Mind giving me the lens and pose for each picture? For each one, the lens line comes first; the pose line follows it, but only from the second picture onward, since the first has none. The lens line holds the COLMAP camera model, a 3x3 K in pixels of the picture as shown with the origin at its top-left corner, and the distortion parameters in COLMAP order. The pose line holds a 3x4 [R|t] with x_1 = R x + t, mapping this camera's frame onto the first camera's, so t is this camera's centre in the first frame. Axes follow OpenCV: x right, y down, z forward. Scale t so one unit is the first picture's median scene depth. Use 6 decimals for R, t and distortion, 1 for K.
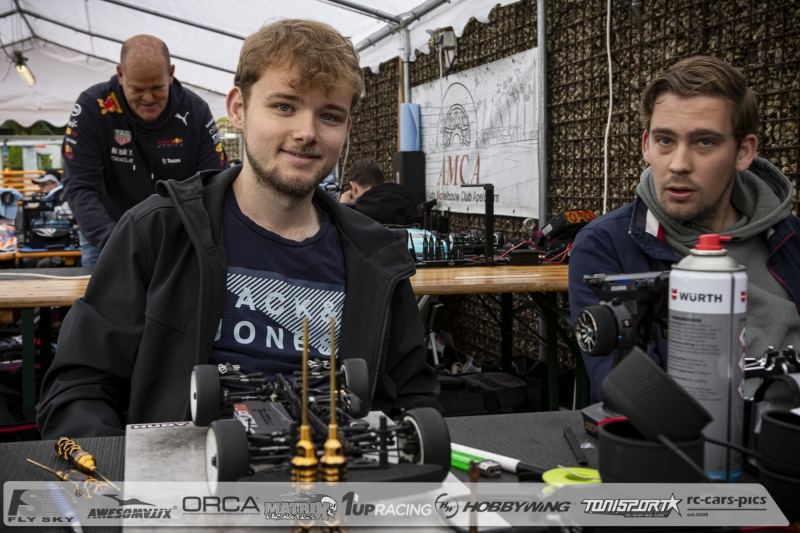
lens RADIAL K [[931.6, 0, 397.5], [0, 931.6, 275.3], [0, 0, 1]] dist [0.018915, 0.000000]
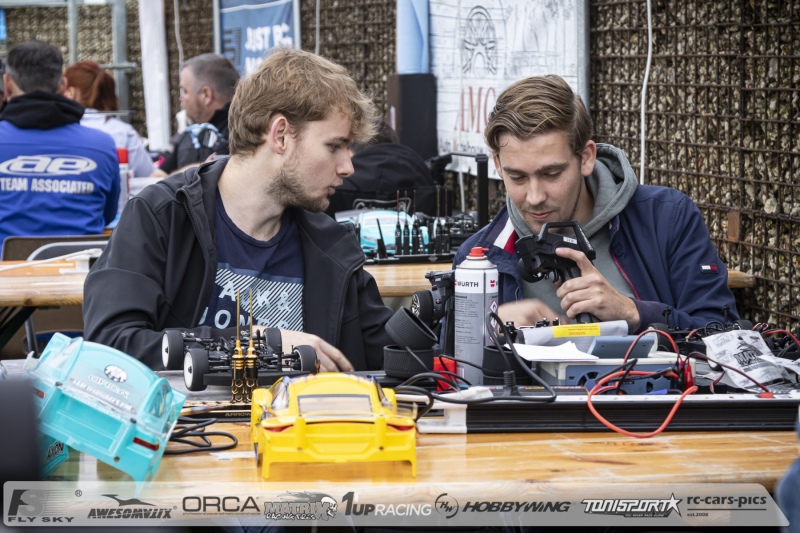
lens RADIAL K [[2198.2, 0, 403.7], [0, 2198.2, 266.0], [0, 0, 1]] dist [0.025190, 0.000000]
pose [[0.999661, 0.002042, -0.025945, 0.056497], [-0.002189, 0.999982, -0.005625, 0.002434], [0.025933, 0.005680, 0.999648, -0.554949]]
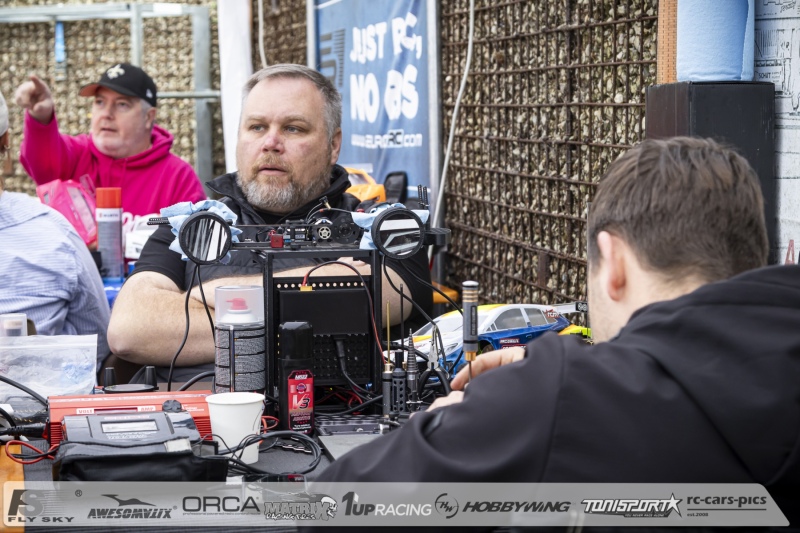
lens RADIAL K [[1949.8, 0, 399.9], [0, 1949.8, 266.9], [0, 0, 1]] dist [-0.025049, 0.000000]
pose [[0.996176, 0.017307, -0.085642, -0.031735], [-0.018708, 0.999704, -0.015582, -0.090601], [0.085347, 0.017124, 0.996204, 0.579674]]
